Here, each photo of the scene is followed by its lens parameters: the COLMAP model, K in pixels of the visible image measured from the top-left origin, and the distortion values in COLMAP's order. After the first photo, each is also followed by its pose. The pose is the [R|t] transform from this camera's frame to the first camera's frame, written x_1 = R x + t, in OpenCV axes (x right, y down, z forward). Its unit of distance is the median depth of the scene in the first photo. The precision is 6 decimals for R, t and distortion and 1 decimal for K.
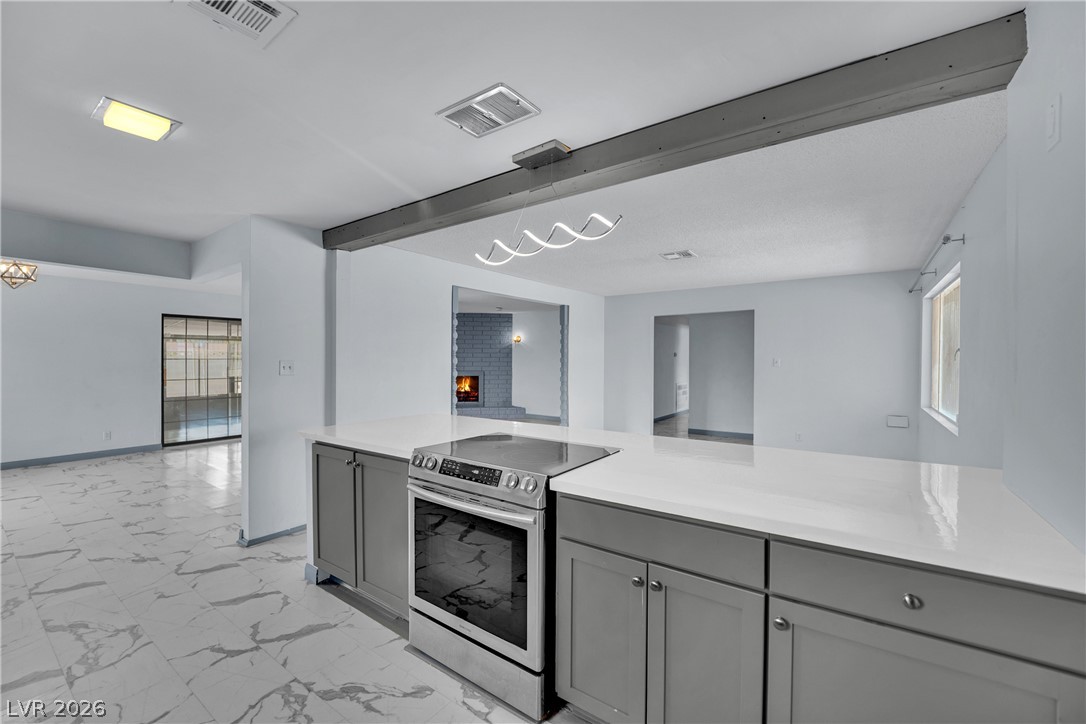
lens RADIAL K [[446.5, 0, 543.0], [0, 446.5, 362.0], [0, 0, 1]] dist [-0.010208, 0.000389]
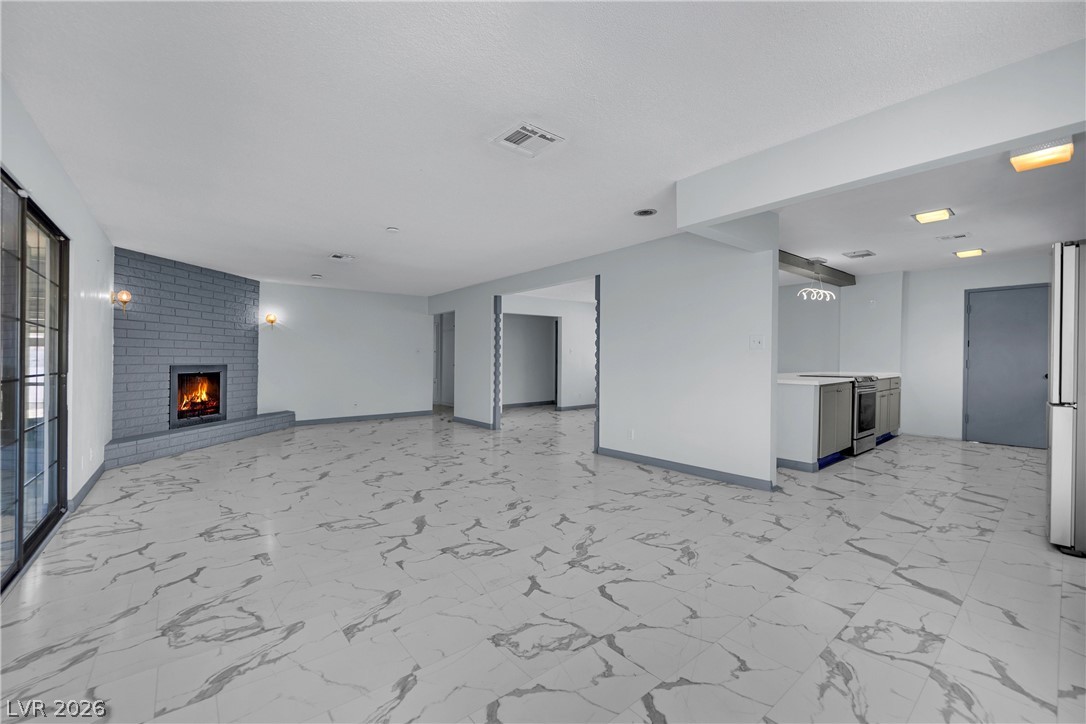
lens RADIAL K [[438.2, 0, 543.0], [0, 438.2, 362.0], [0, 0, 1]] dist [-0.001309, -0.000213]
pose [[0.252850, -0.009731, 0.967456, -0.619580], [0.010092, 0.999922, 0.007420, 0.016260], [-0.967453, 0.007888, 0.252929, 0.411954]]
